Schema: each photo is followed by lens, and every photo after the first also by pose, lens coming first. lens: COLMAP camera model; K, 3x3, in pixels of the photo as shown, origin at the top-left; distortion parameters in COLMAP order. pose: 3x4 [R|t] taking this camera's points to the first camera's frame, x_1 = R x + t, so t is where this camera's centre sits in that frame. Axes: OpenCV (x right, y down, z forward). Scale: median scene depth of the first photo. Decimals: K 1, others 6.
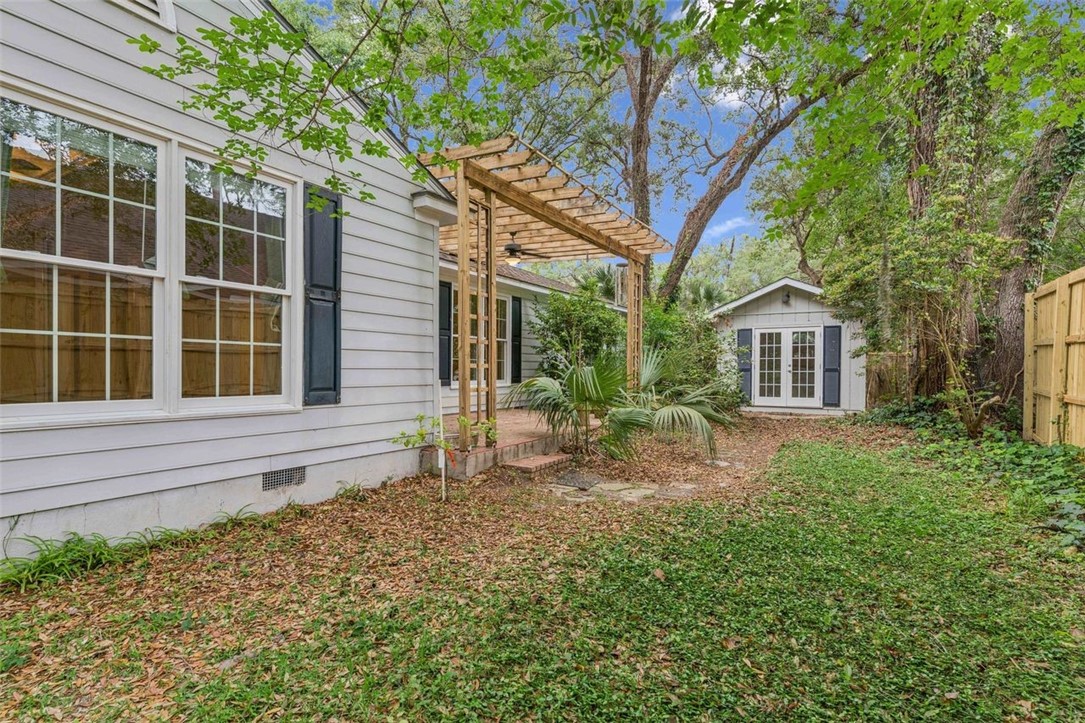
lens RADIAL K [[533.0, 0, 536.5], [0, 533.0, 355.4], [0, 0, 1]] dist [0.000457, 0.000304]
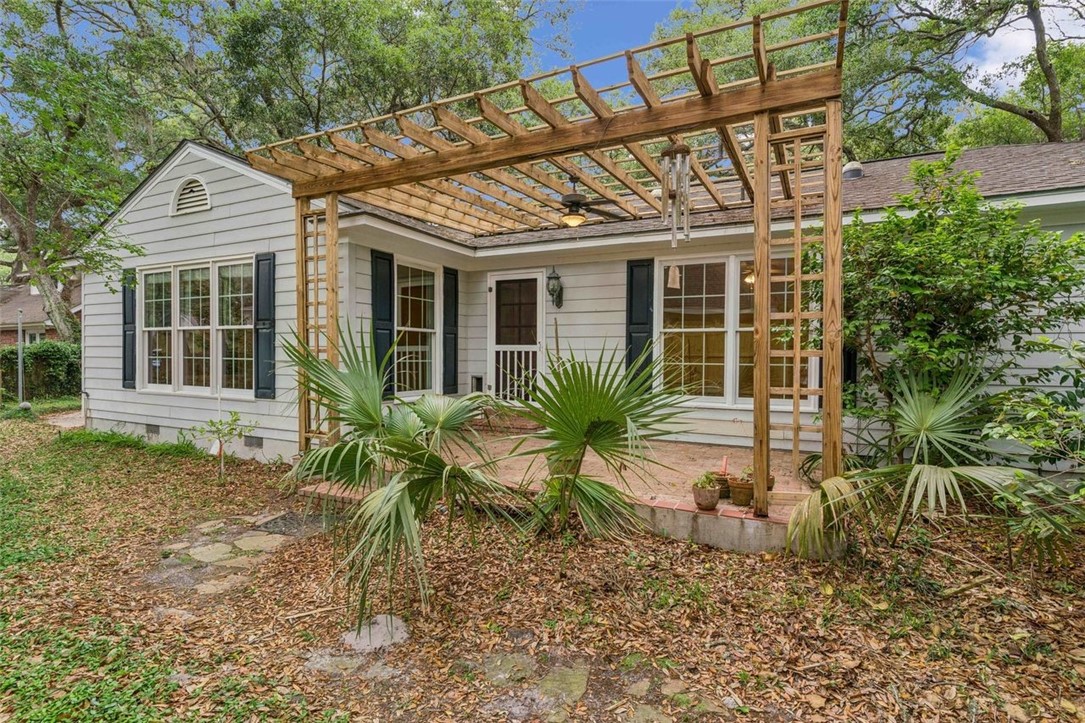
lens RADIAL K [[533.0, 0, 536.5], [0, 533.0, 355.4], [0, 0, 1]] dist [0.000457, 0.000304]
pose [[0.051458, -0.010736, -0.998617, 1.159628], [0.015770, 0.999826, -0.009936, -0.001561], [0.998551, -0.015237, 0.051618, 1.734695]]
